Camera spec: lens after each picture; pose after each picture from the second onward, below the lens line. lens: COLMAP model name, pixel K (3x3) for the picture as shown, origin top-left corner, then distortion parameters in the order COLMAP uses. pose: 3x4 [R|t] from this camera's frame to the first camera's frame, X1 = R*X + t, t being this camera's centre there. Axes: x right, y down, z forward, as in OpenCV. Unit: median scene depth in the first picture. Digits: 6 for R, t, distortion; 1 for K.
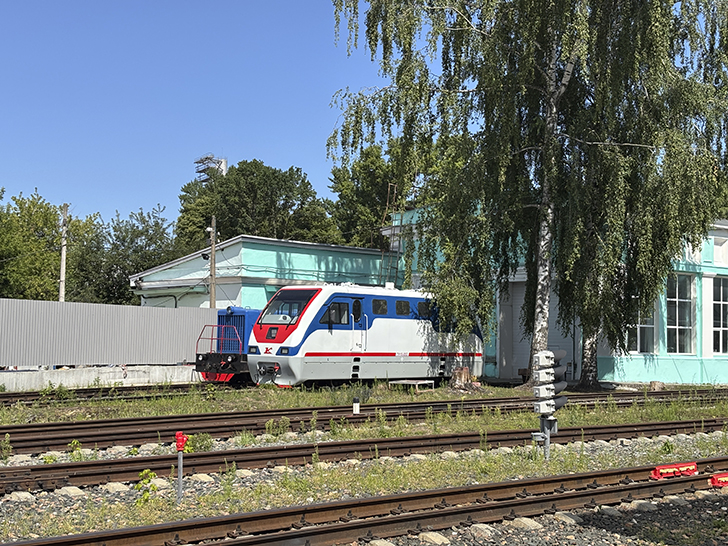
lens RADIAL K [[1086.6, 0, 367.5], [0, 1086.6, 276.8], [0, 0, 1]] dist [0.108744, 0.000000]
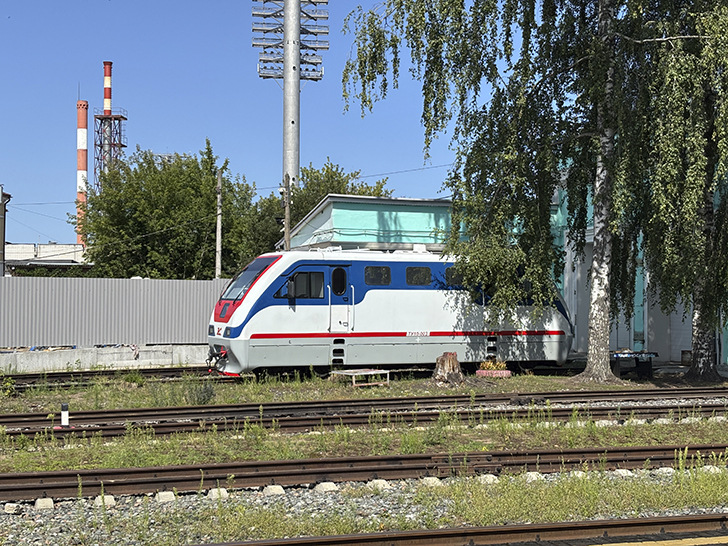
lens RADIAL K [[1086.6, 0, 362.6], [0, 1086.6, 272.3], [0, 0, 1]] dist [0.108744, 0.000000]
pose [[0.912860, -0.022050, -0.407676, 0.316582], [0.034548, 0.999131, 0.023319, 0.005991], [0.406807, -0.035371, 0.912829, 0.253118]]
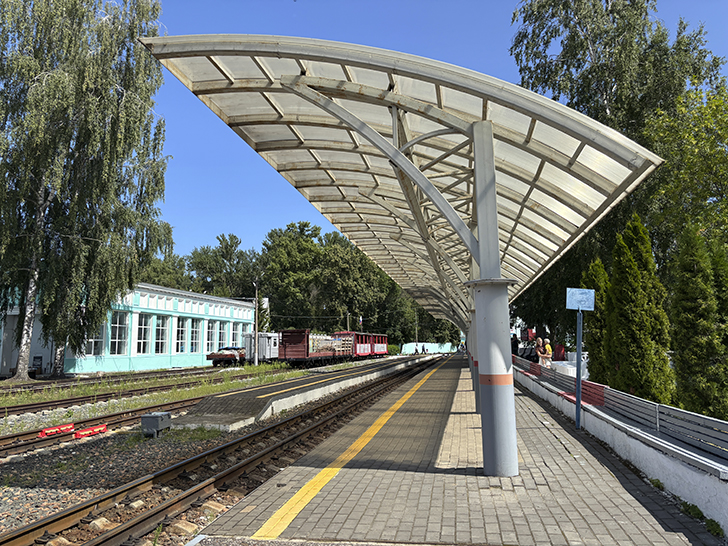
lens RADIAL K [[533.2, 0, 363.3], [0, 533.2, 265.7], [0, 0, 1]] dist [-0.005327, -0.016731]
pose [[0.795903, 0.061035, 0.602339, 0.074332], [-0.006706, 0.995733, -0.092037, 0.000759], [-0.605387, 0.069213, 0.792917, 0.038688]]
